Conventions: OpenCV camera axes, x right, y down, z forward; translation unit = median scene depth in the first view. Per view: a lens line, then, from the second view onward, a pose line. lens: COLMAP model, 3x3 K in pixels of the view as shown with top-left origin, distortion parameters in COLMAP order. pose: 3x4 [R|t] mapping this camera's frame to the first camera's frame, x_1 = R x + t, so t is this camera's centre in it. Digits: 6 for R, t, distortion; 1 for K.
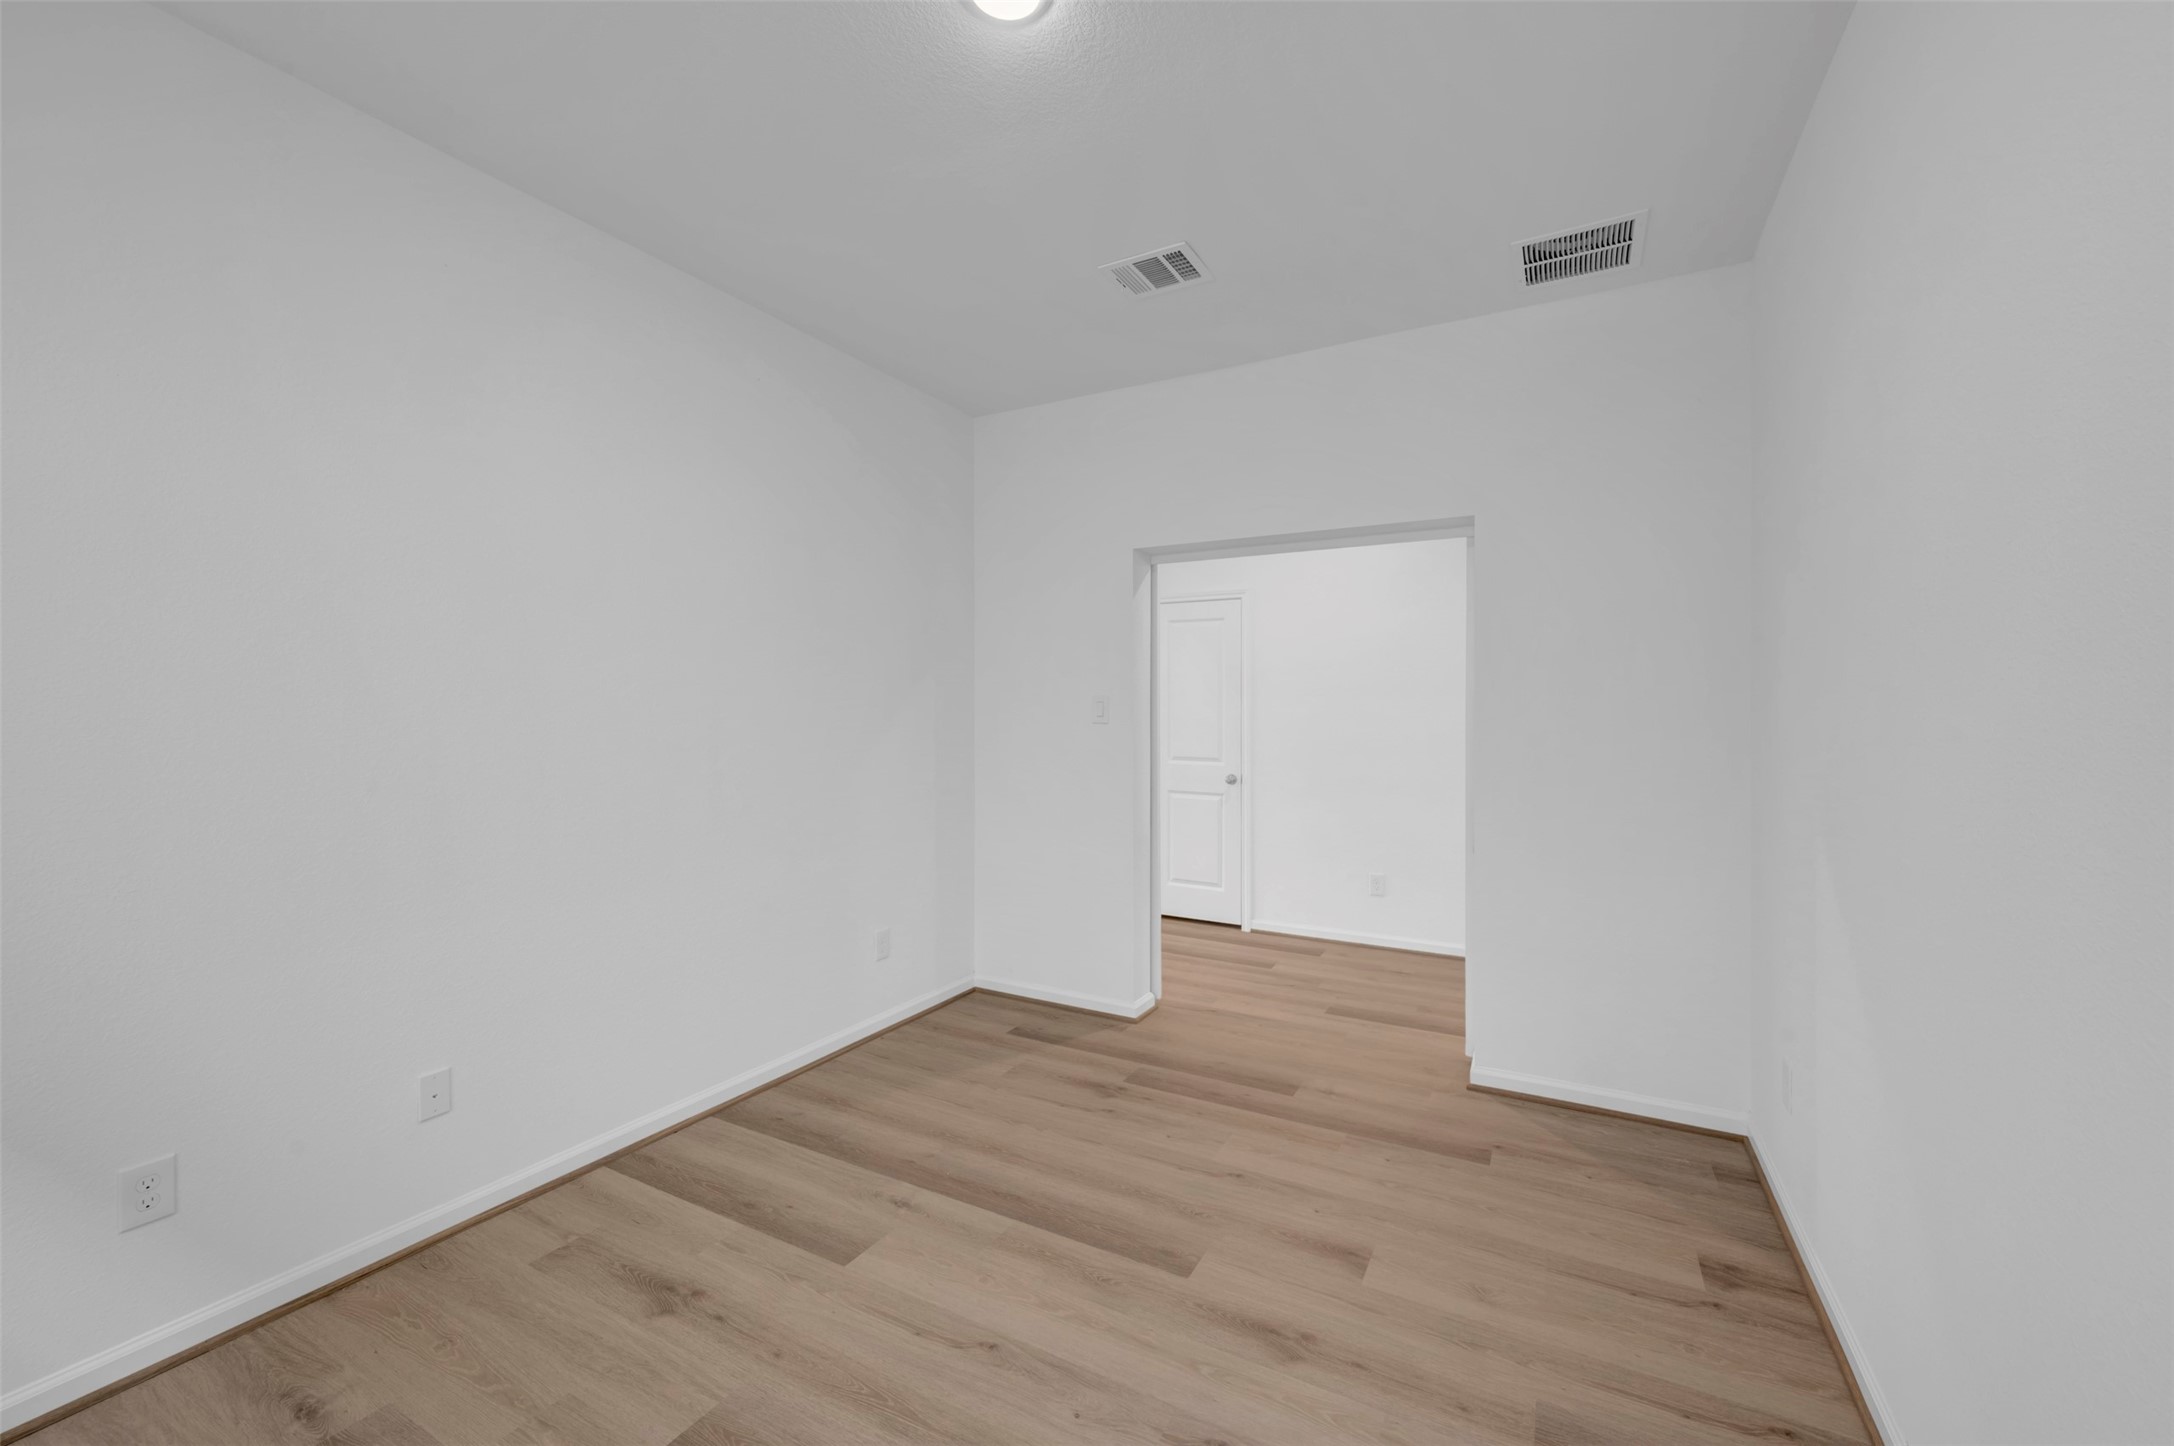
lens RADIAL K [[868.4, 0, 1089.8], [0, 868.4, 714.9], [0, 0, 1]] dist [-0.000156, 0.000010]
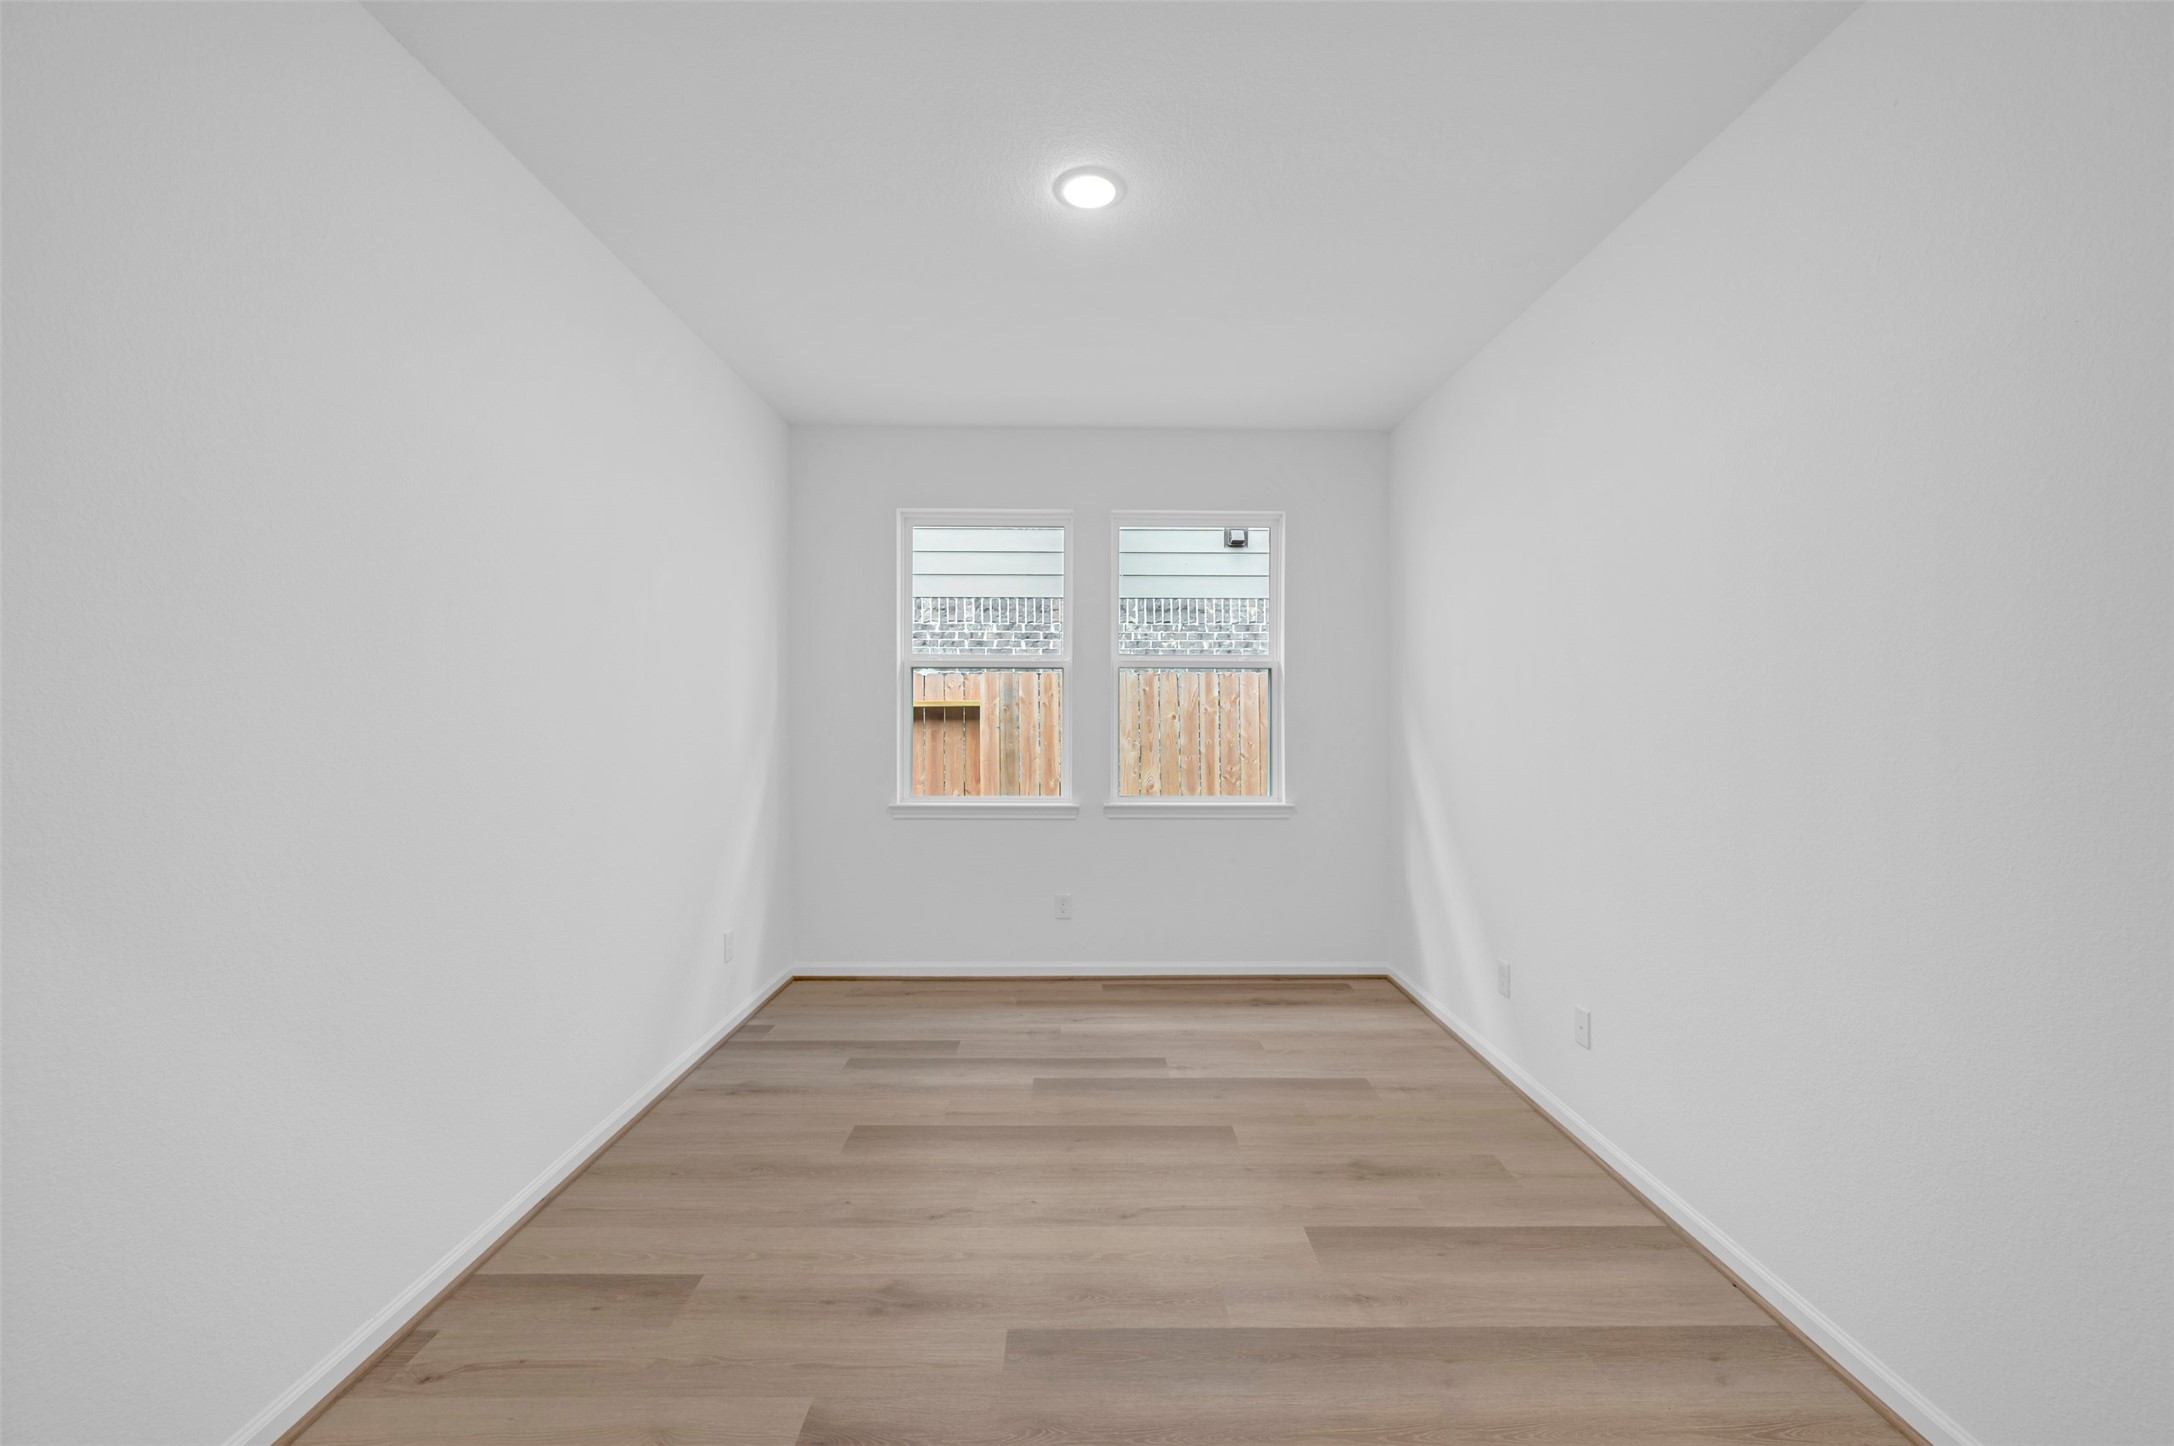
lens RADIAL K [[868.4, 0, 1090.2], [0, 868.4, 719.2], [0, 0, 1]] dist [-0.000156, 0.000010]
pose [[-0.872628, -0.004652, -0.488362, 0.503621], [-0.010292, 0.999908, 0.008864, -0.003522], [0.488276, 0.012761, -0.872596, 1.894917]]
